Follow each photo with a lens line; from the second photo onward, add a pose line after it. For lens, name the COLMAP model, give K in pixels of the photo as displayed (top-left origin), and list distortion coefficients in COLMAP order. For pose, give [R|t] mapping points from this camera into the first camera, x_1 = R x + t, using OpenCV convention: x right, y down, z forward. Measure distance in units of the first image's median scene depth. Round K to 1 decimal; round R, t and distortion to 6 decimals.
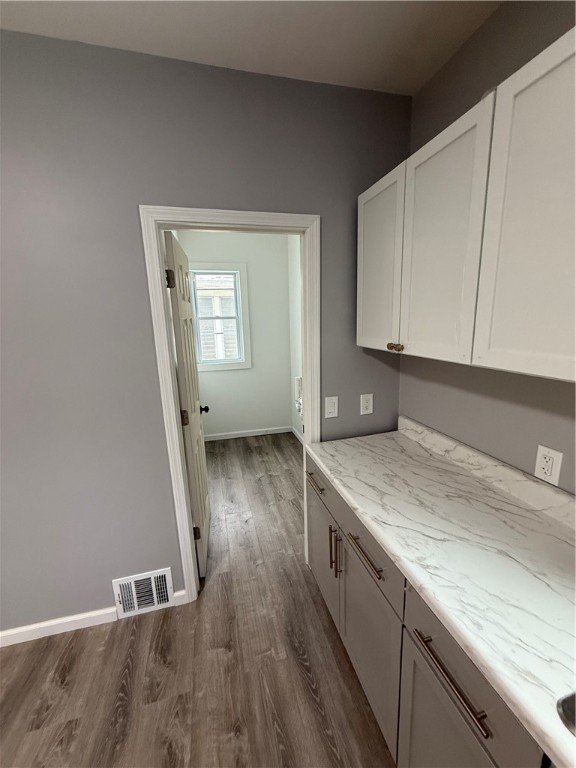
lens RADIAL K [[313.7, 0, 285.9], [0, 313.7, 382.9], [0, 0, 1]] dist [0.018281, 0.000087]
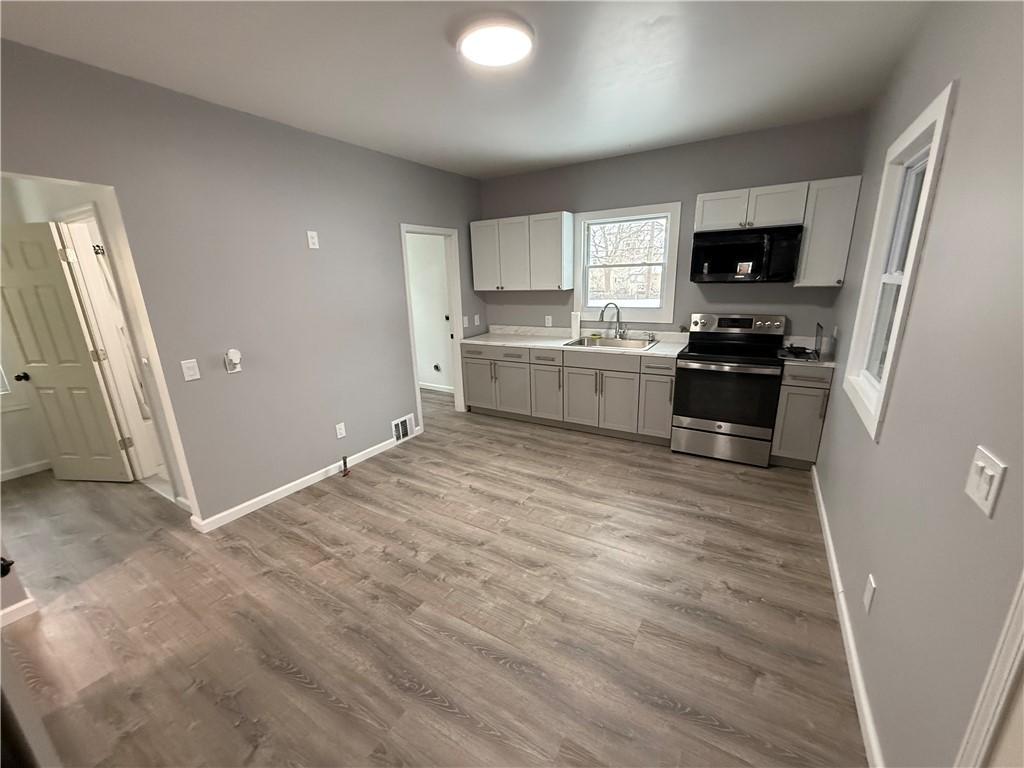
lens RADIAL K [[418.2, 0, 512.0], [0, 418.2, 387.8], [0, 0, 1]] dist [0.018281, 0.000087]
pose [[0.721648, -0.181620, 0.668010, -1.609952], [0.158161, 0.982704, 0.096319, 0.299464], [-0.673950, 0.036145, 0.737892, -1.249616]]
